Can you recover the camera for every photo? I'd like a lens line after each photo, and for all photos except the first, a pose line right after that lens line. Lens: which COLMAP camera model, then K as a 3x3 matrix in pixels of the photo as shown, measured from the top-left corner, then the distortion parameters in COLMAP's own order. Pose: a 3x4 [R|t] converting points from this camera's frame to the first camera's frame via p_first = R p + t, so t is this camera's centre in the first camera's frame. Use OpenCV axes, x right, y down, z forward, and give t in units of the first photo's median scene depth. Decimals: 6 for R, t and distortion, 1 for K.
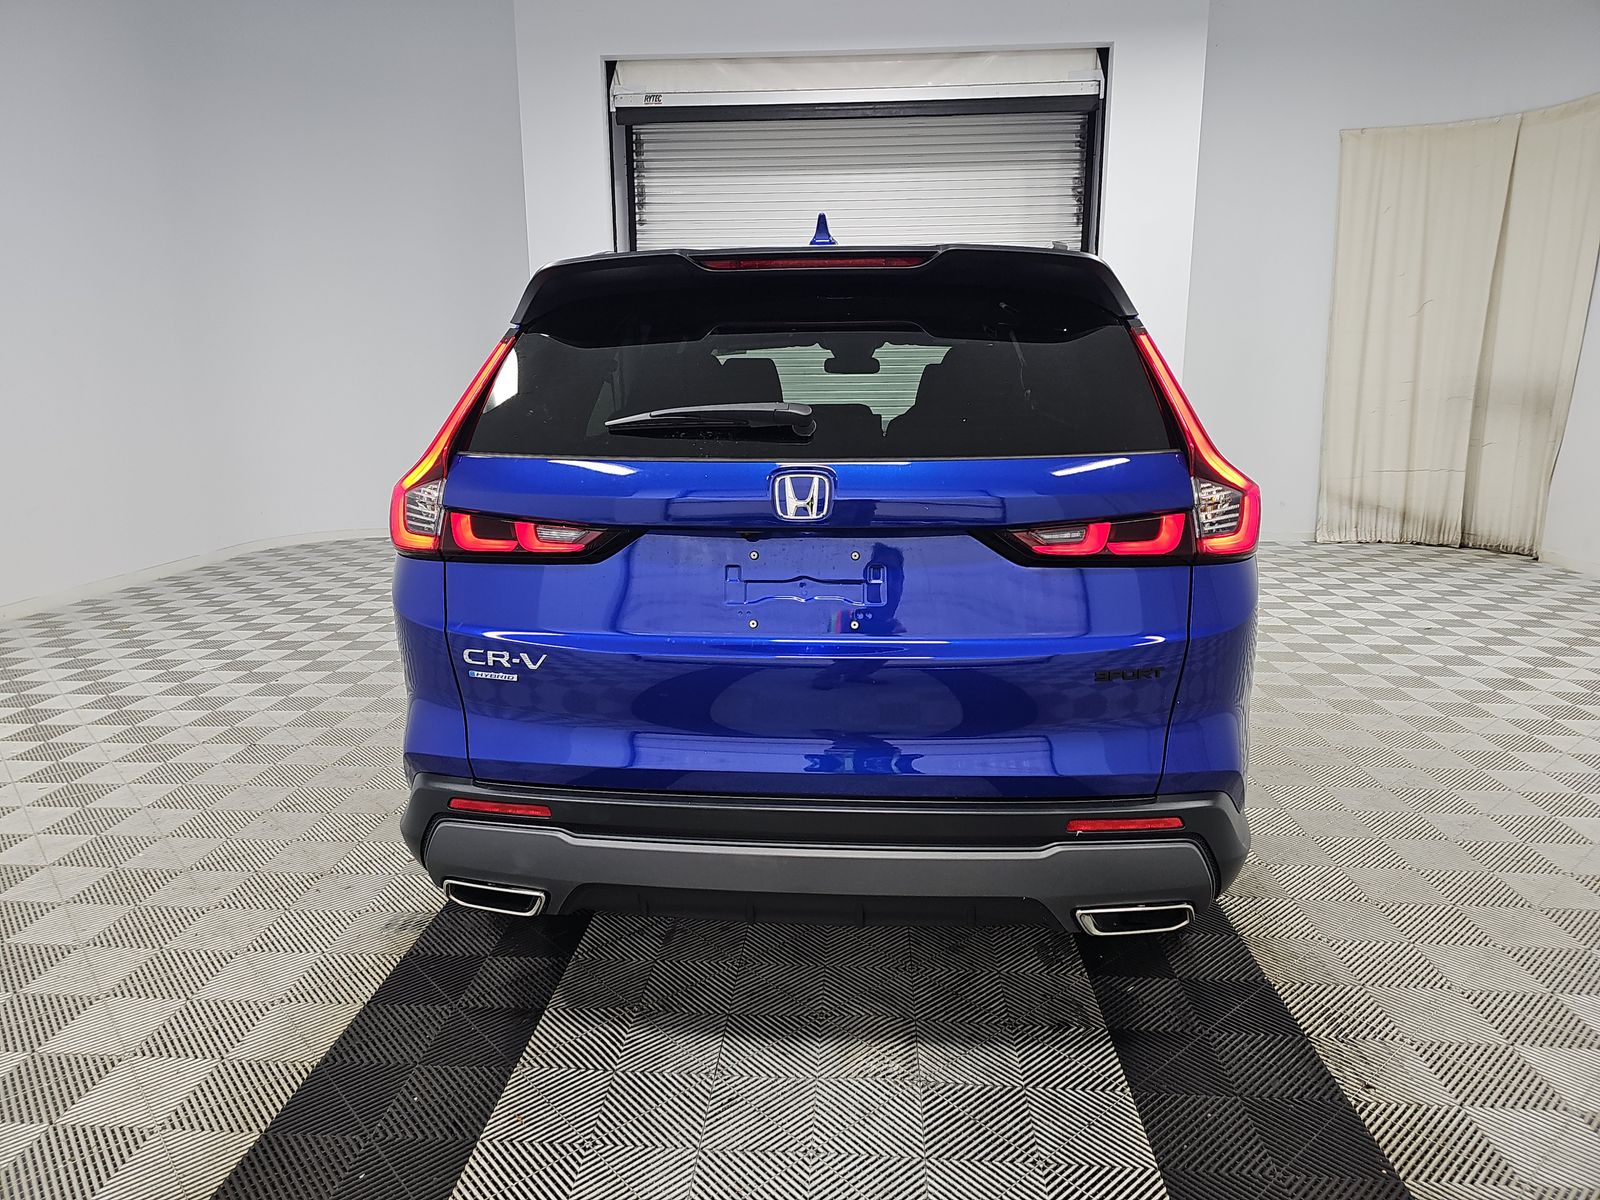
lens RADIAL K [[1059.0, 0, 790.4], [0, 1059.0, 581.4], [0, 0, 1]] dist [0.027806, -0.000915]
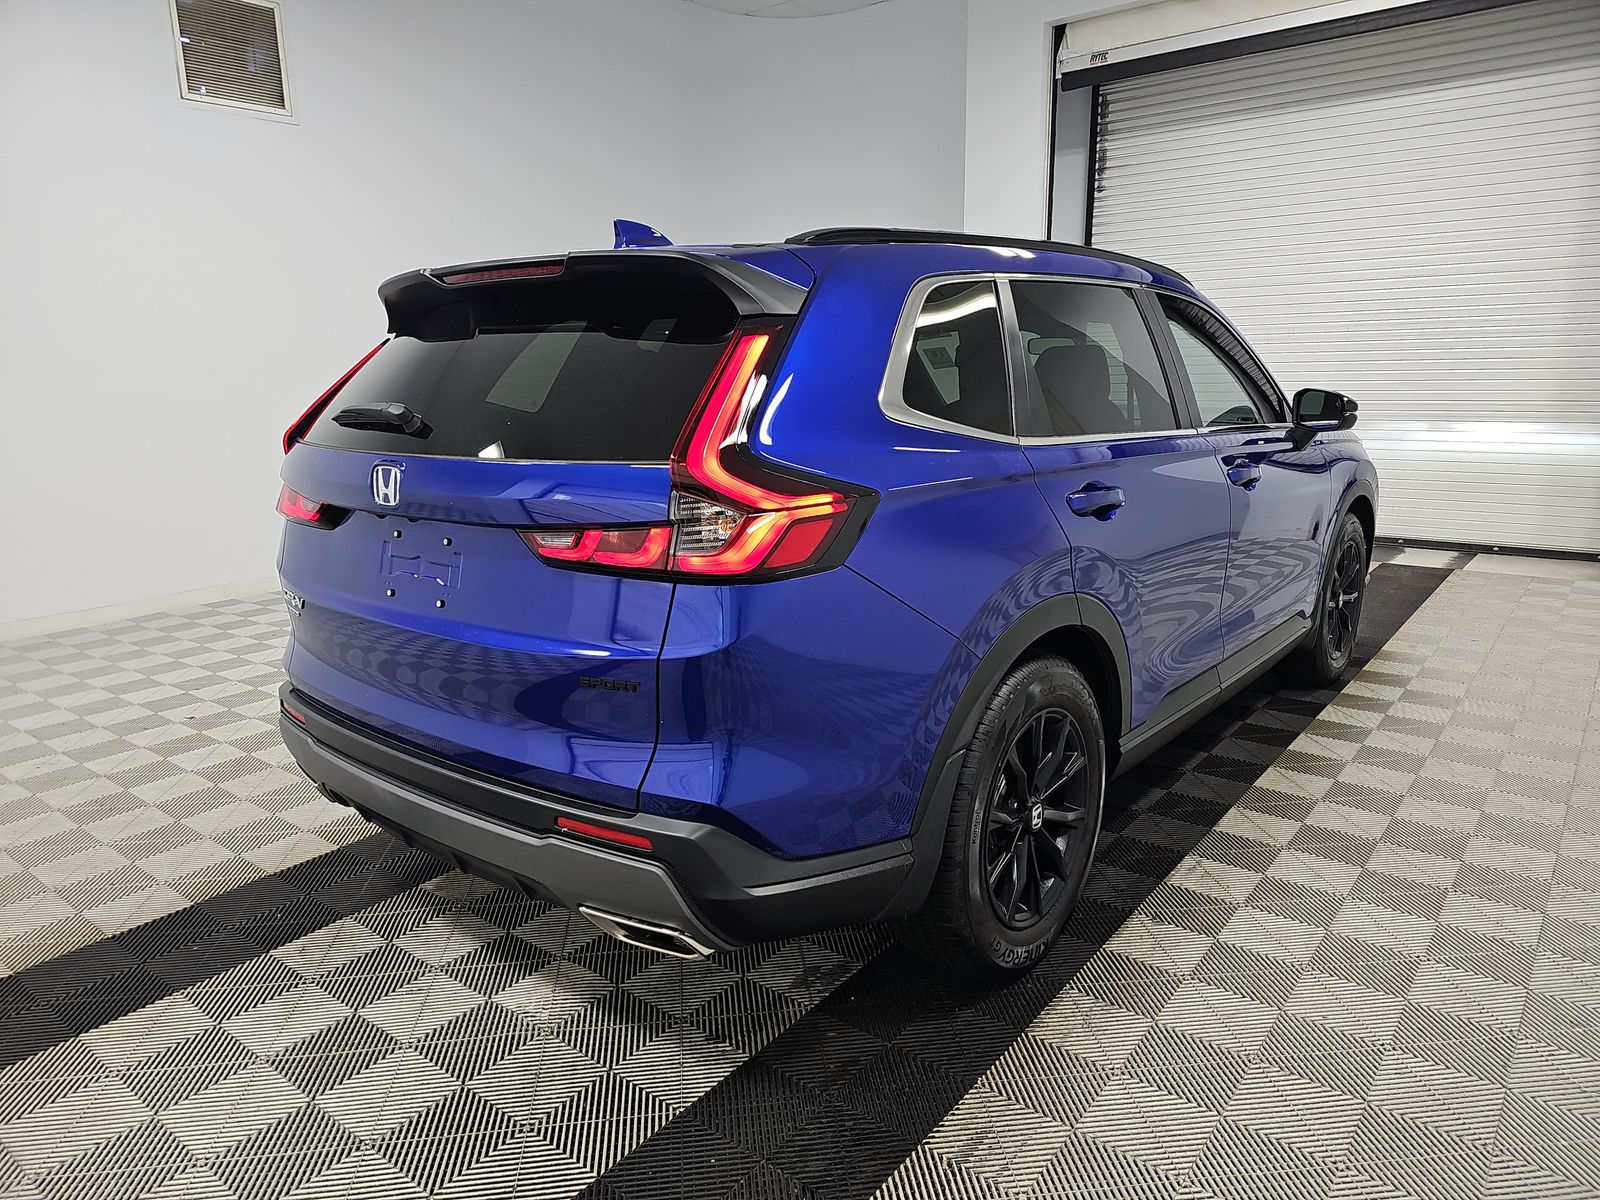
lens RADIAL K [[1059.0, 0, 790.4], [0, 1059.0, 581.4], [0, 0, 1]] dist [0.027806, -0.000915]
pose [[0.823110, 0.110209, -0.557085, 0.806396], [-0.094669, 0.993890, 0.056747, -0.064457], [0.559935, 0.006029, 0.828514, 0.221464]]
